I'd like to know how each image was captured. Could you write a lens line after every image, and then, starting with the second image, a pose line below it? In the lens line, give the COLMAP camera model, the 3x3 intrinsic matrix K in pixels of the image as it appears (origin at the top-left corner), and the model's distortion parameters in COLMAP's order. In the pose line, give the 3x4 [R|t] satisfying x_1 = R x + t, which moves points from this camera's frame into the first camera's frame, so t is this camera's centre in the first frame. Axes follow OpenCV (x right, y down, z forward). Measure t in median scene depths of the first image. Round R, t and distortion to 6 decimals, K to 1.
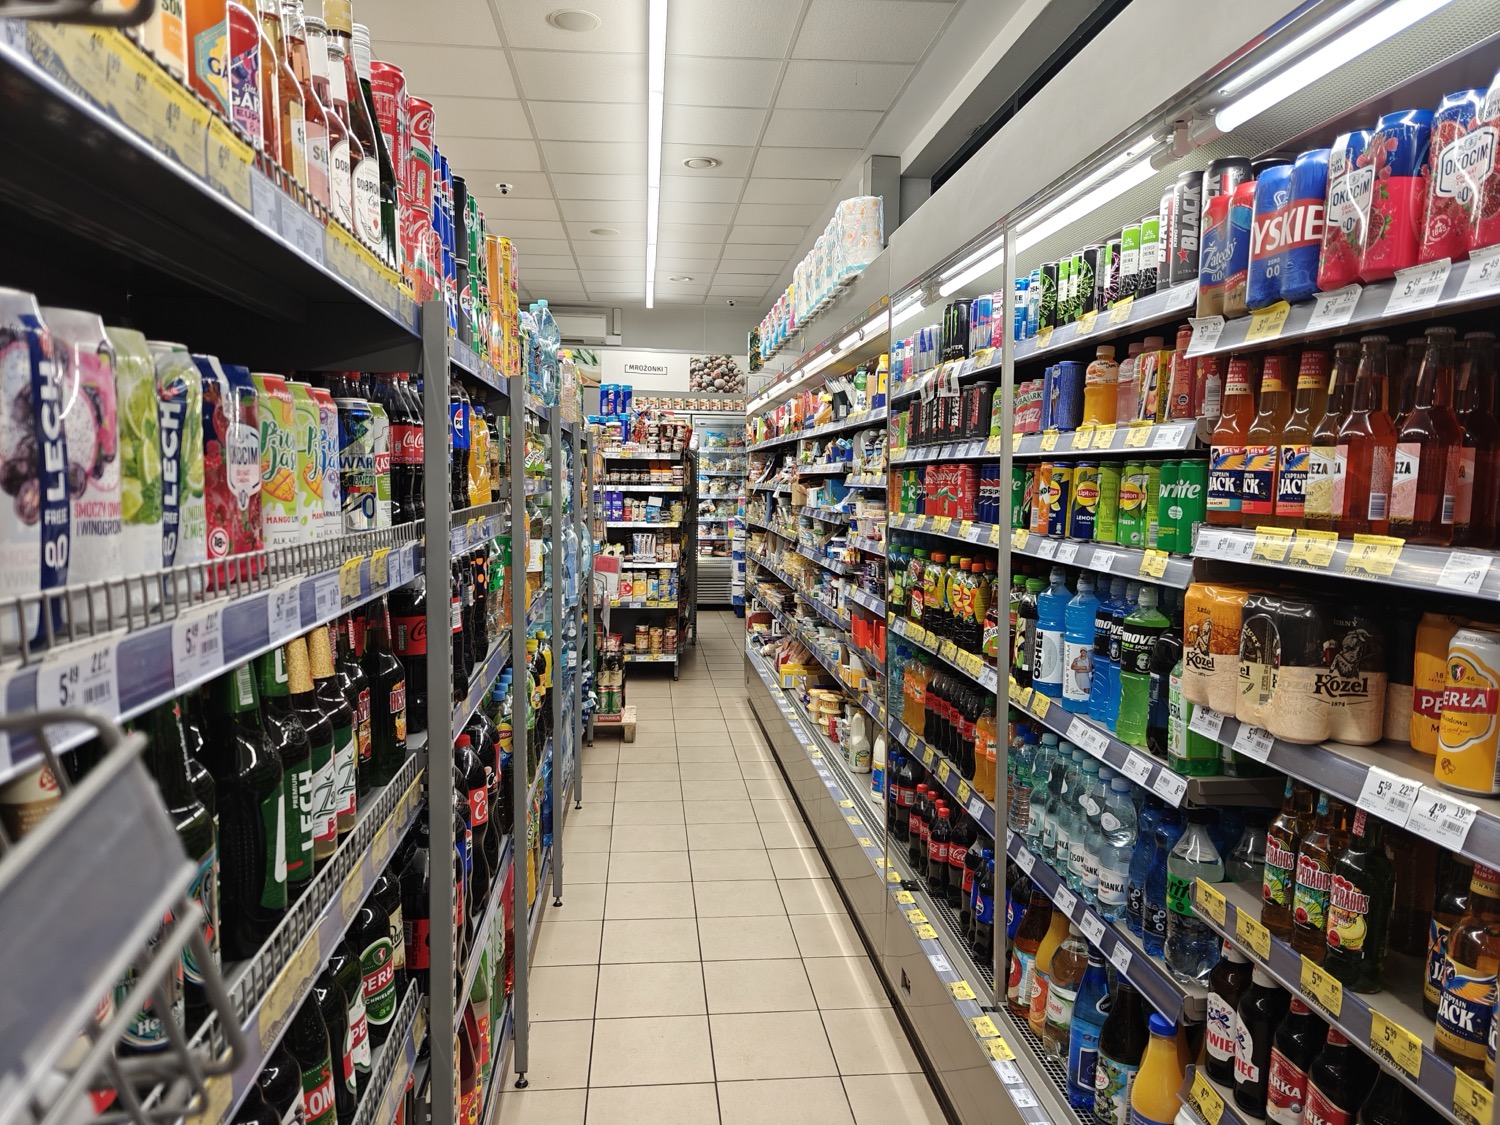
lens RADIAL K [[1007.2, 0, 734.5], [0, 1007.2, 552.1], [0, 0, 1]] dist [0.036500, -0.037087]
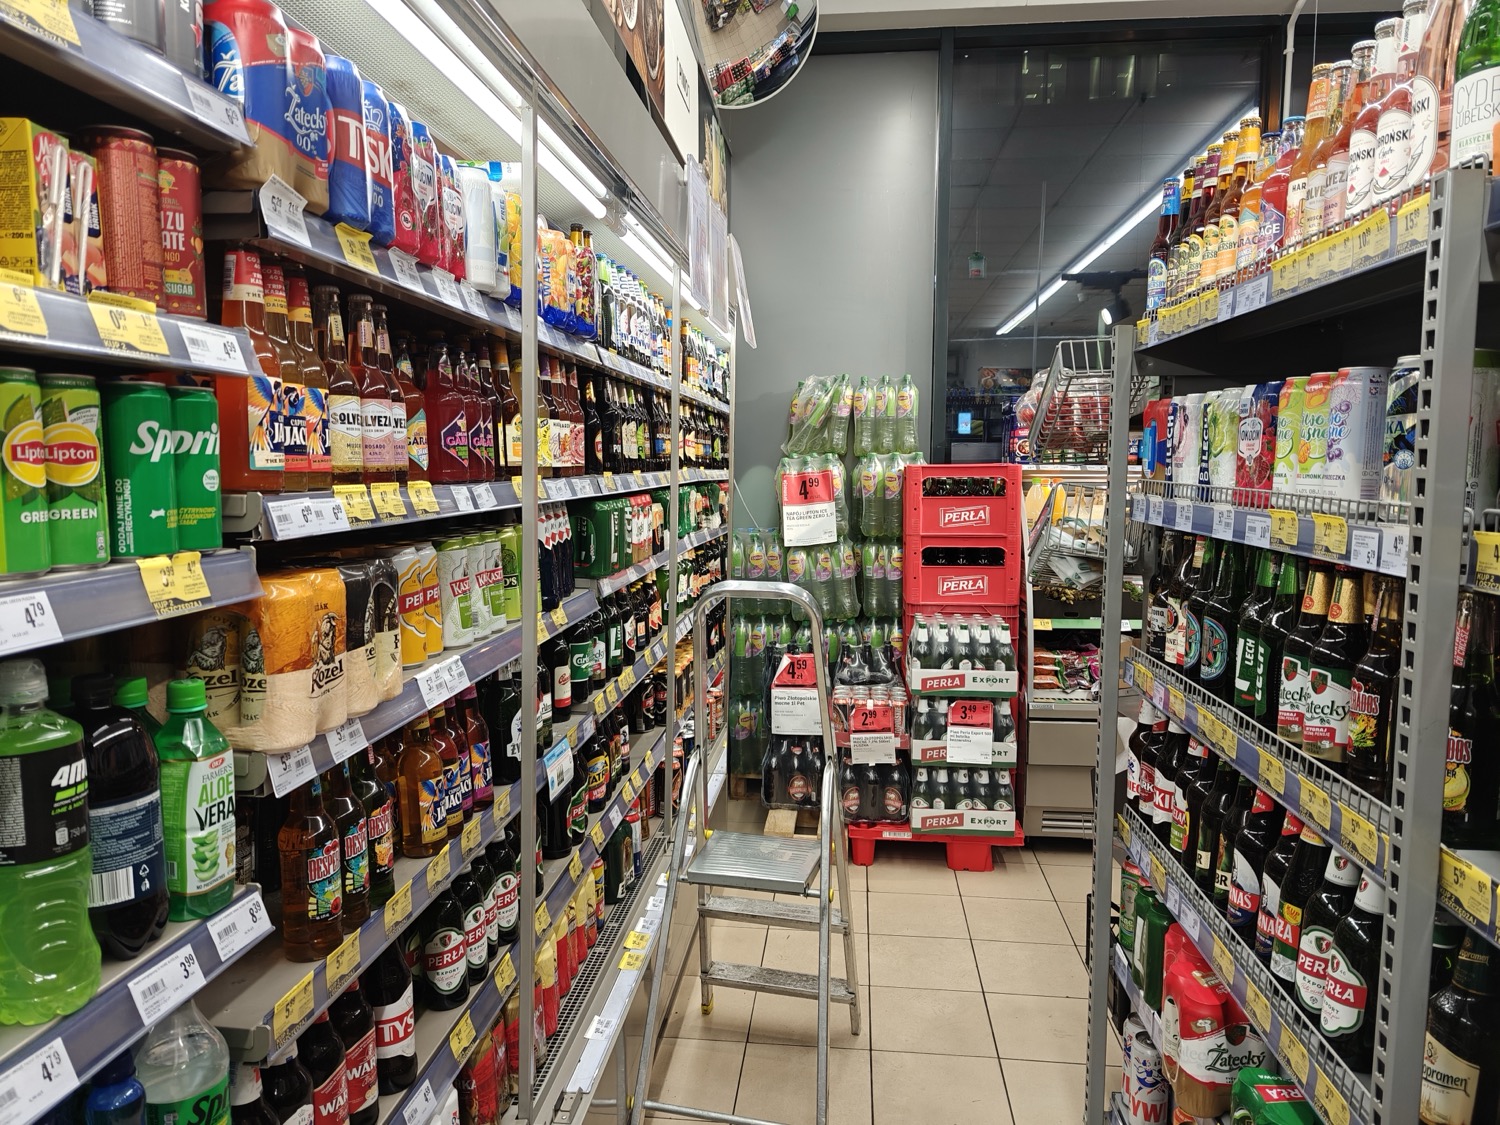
lens RADIAL K [[1007.2, 0, 752.3], [0, 1007.2, 553.3], [0, 0, 1]] dist [0.036500, -0.037087]
pose [[-0.981927, -0.039102, 0.185177, 0.025759], [-0.006770, 0.985055, 0.172106, -0.114657], [-0.189139, 0.167742, -0.967517, 1.741304]]
